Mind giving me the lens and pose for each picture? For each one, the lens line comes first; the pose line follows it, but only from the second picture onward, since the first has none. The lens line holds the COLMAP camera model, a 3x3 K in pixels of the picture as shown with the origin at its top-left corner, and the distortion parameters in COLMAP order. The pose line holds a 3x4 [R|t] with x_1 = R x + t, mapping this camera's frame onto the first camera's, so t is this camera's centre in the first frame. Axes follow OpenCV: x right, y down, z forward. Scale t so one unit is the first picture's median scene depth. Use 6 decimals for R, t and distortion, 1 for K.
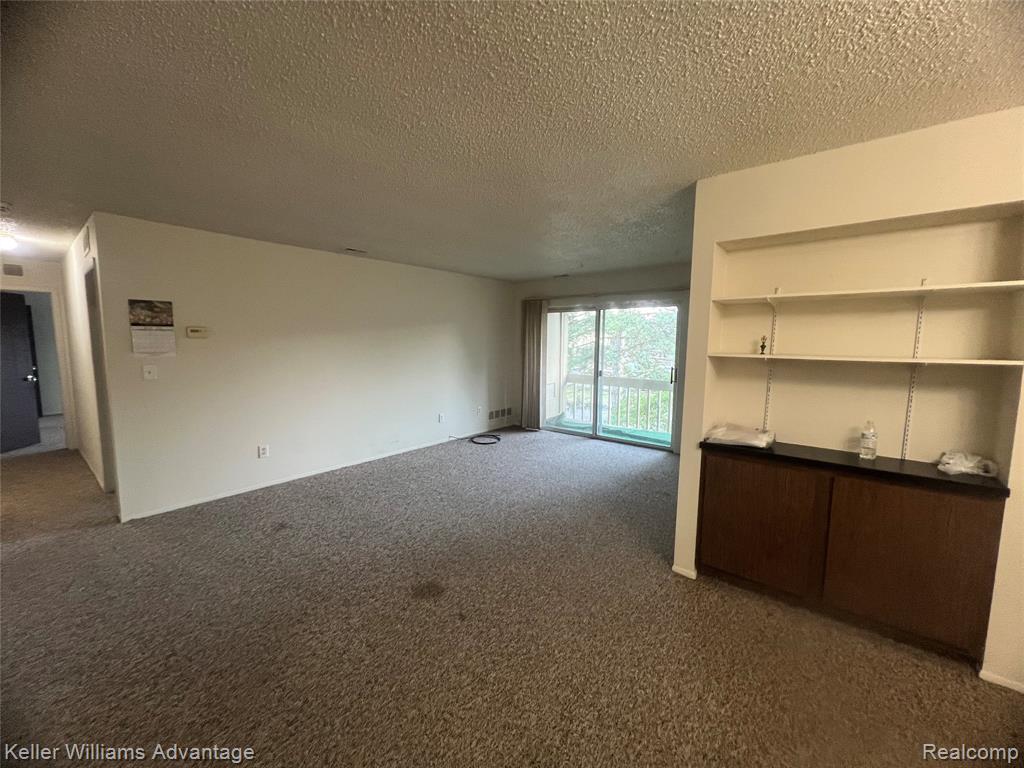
lens RADIAL K [[411.5, 0, 511.5], [0, 411.5, 382.1], [0, 0, 1]] dist [-0.001146, 0.000688]
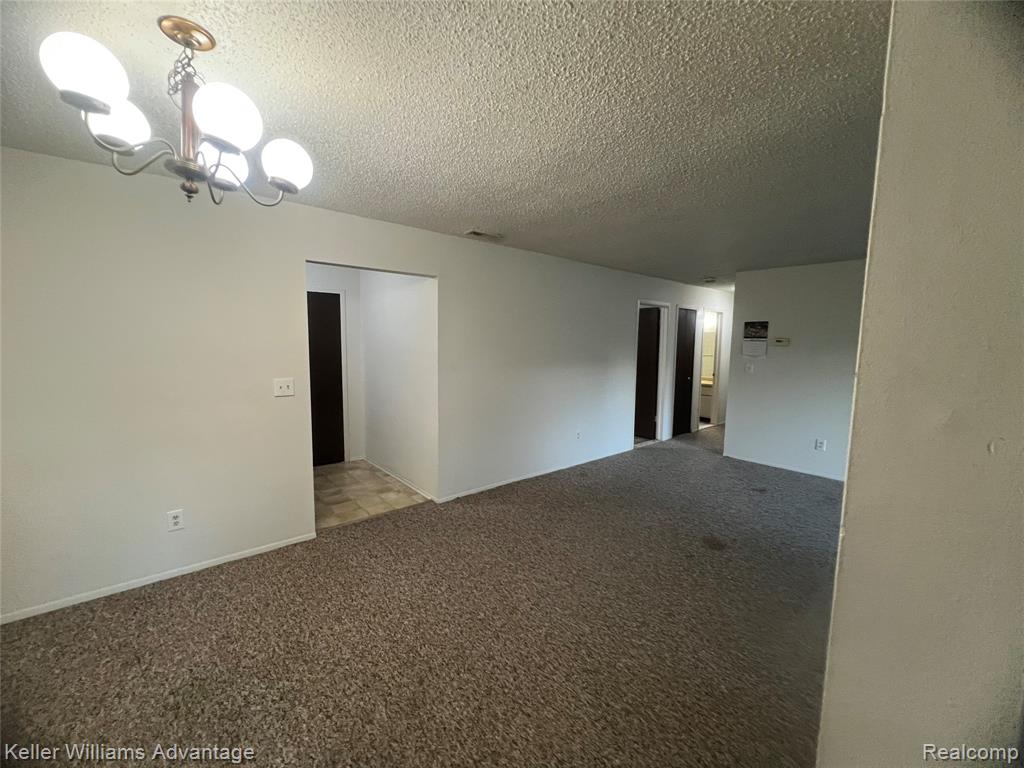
lens RADIAL K [[411.5, 0, 511.8], [0, 411.5, 383.1], [0, 0, 1]] dist [-0.001146, 0.000688]
pose [[-0.171868, 0.093556, -0.980668, 0.827412], [-0.114426, 0.986846, 0.114199, -0.044074], [0.978452, 0.131841, -0.158902, 0.388675]]
